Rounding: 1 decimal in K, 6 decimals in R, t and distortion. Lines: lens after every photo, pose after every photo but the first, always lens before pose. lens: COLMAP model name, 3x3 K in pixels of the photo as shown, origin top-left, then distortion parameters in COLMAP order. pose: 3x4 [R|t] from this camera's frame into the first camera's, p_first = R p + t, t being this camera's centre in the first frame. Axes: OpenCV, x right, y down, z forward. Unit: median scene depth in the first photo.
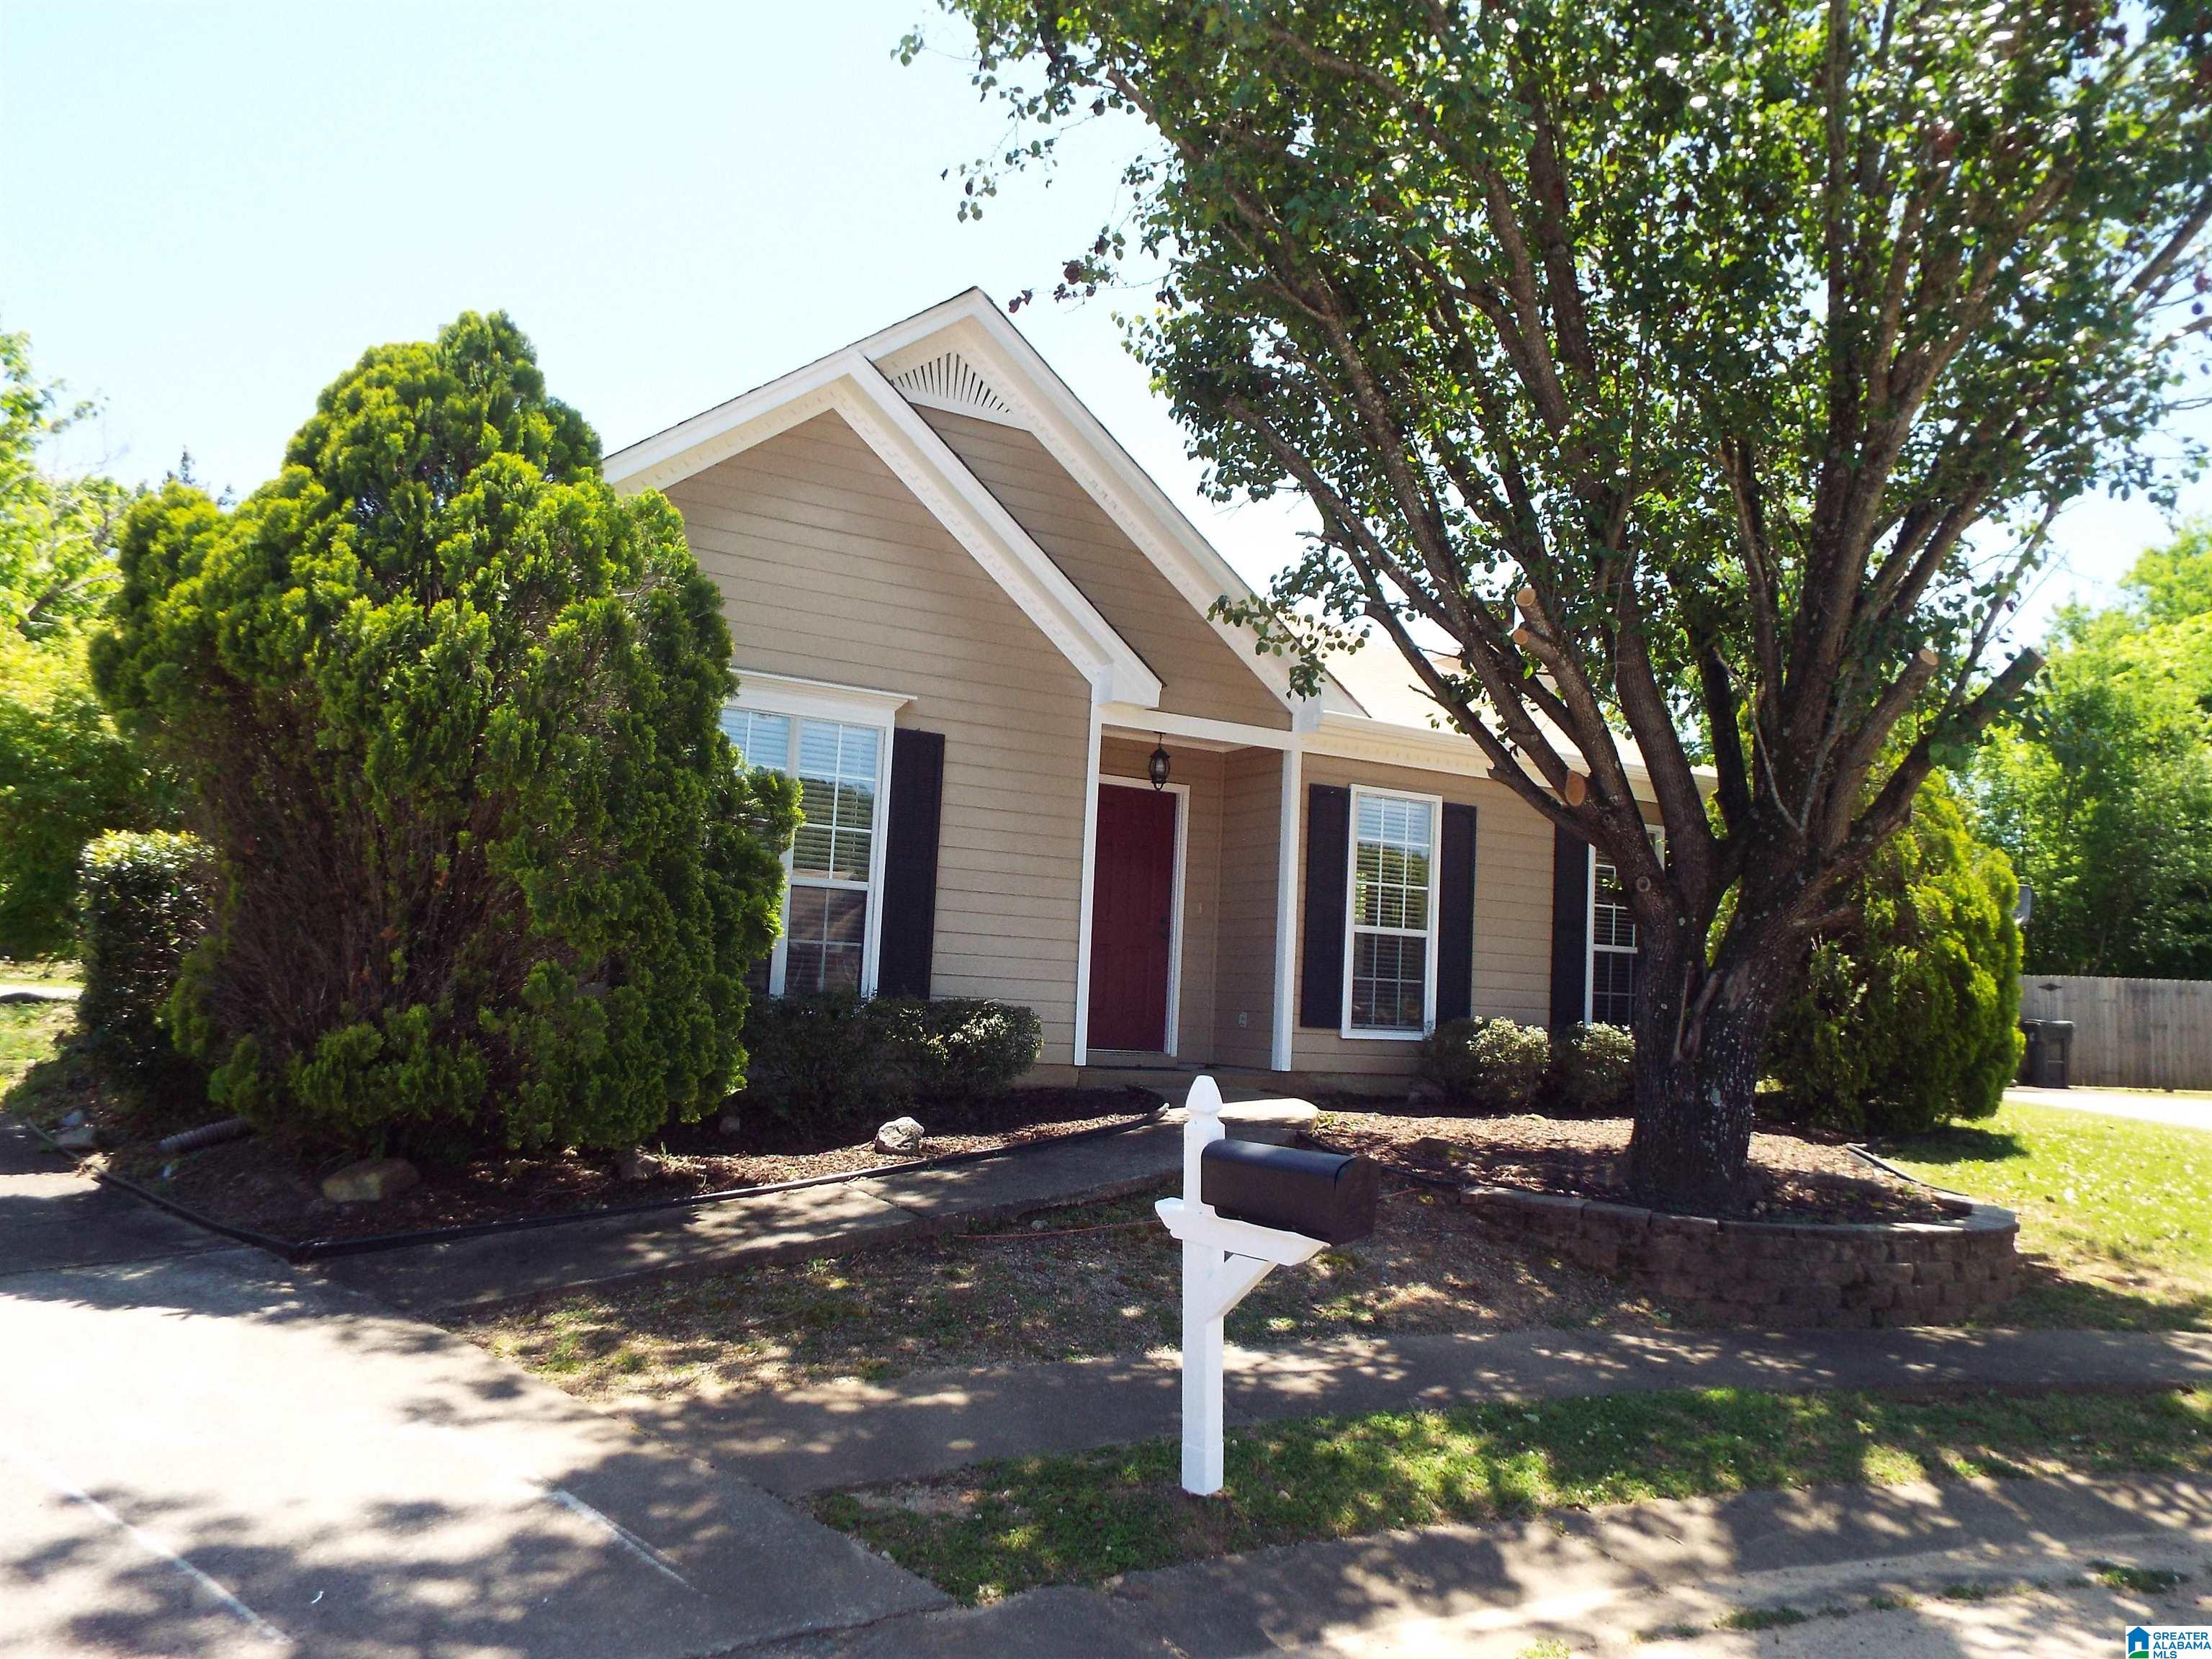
lens RADIAL K [[1651.9, 0, 1106.0], [0, 1651.9, 829.5], [0, 0, 1]] dist [-0.008753, 0.009374]
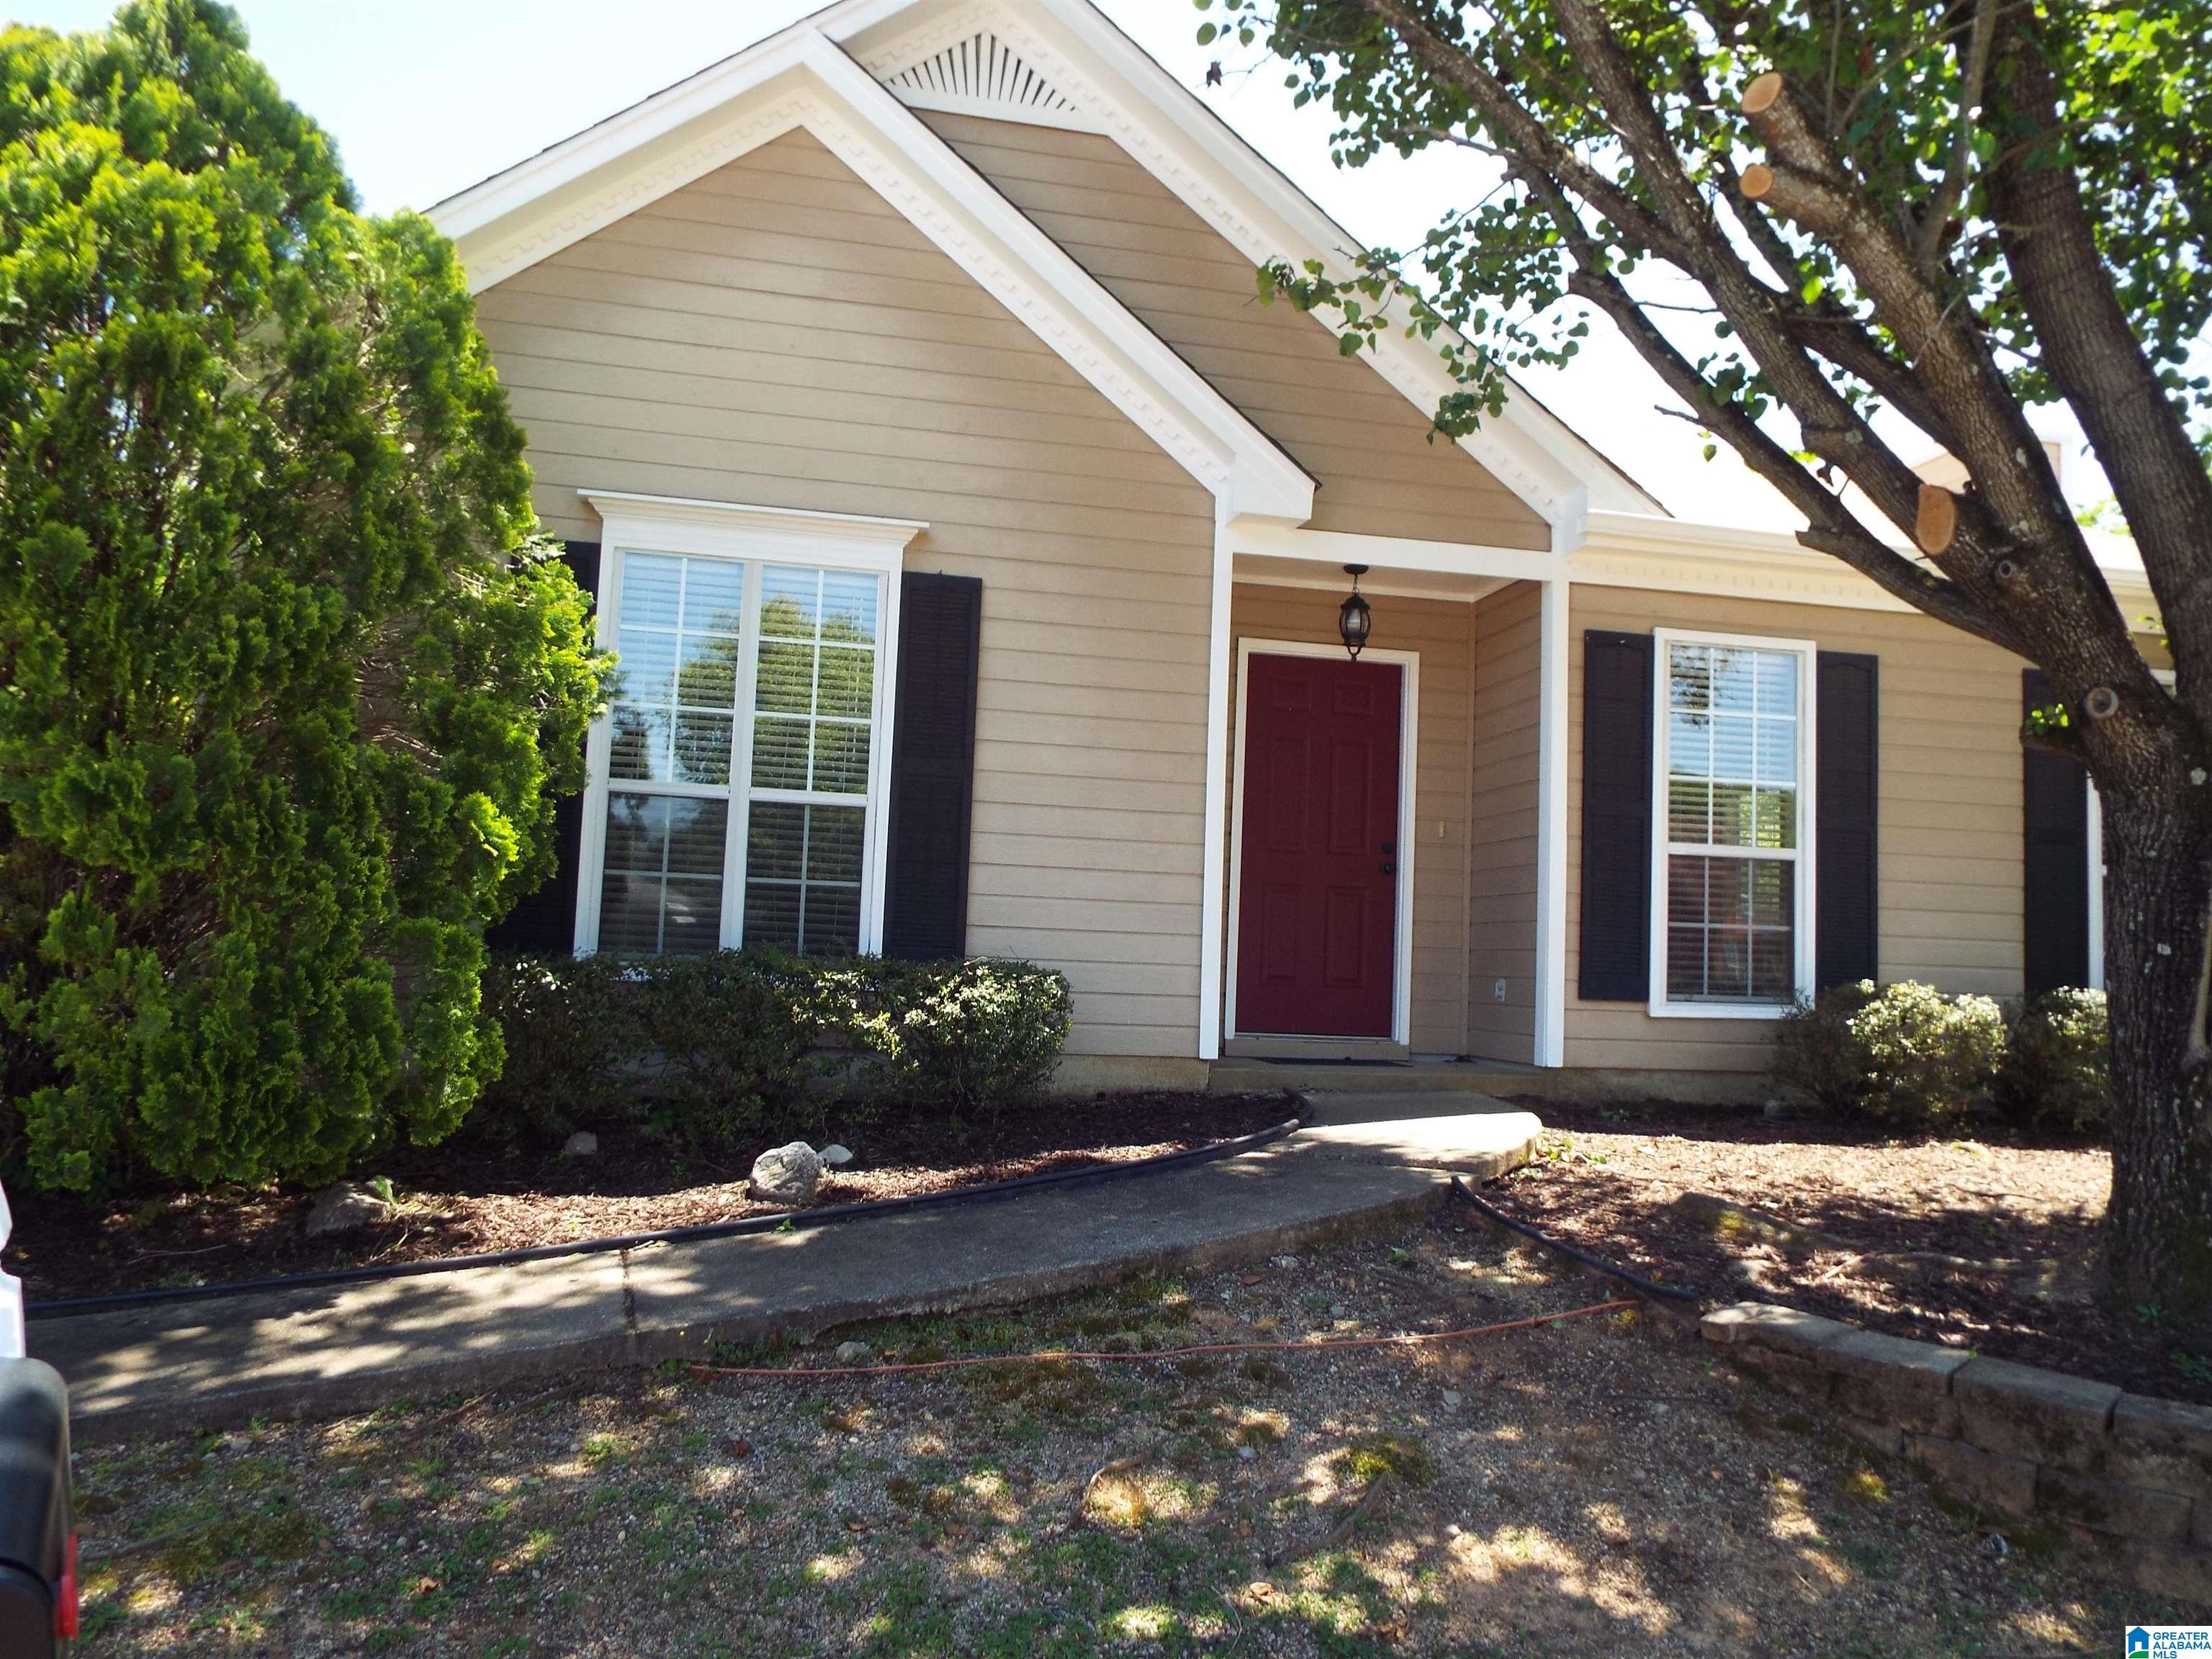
lens RADIAL K [[1651.9, 0, 1106.0], [0, 1651.9, 829.5], [0, 0, 1]] dist [-0.008753, 0.009374]
pose [[0.952901, -0.039529, -0.300694, 0.152723], [0.042119, 0.999110, 0.002134, 0.047185], [0.300342, -0.014698, 0.953718, 0.353255]]
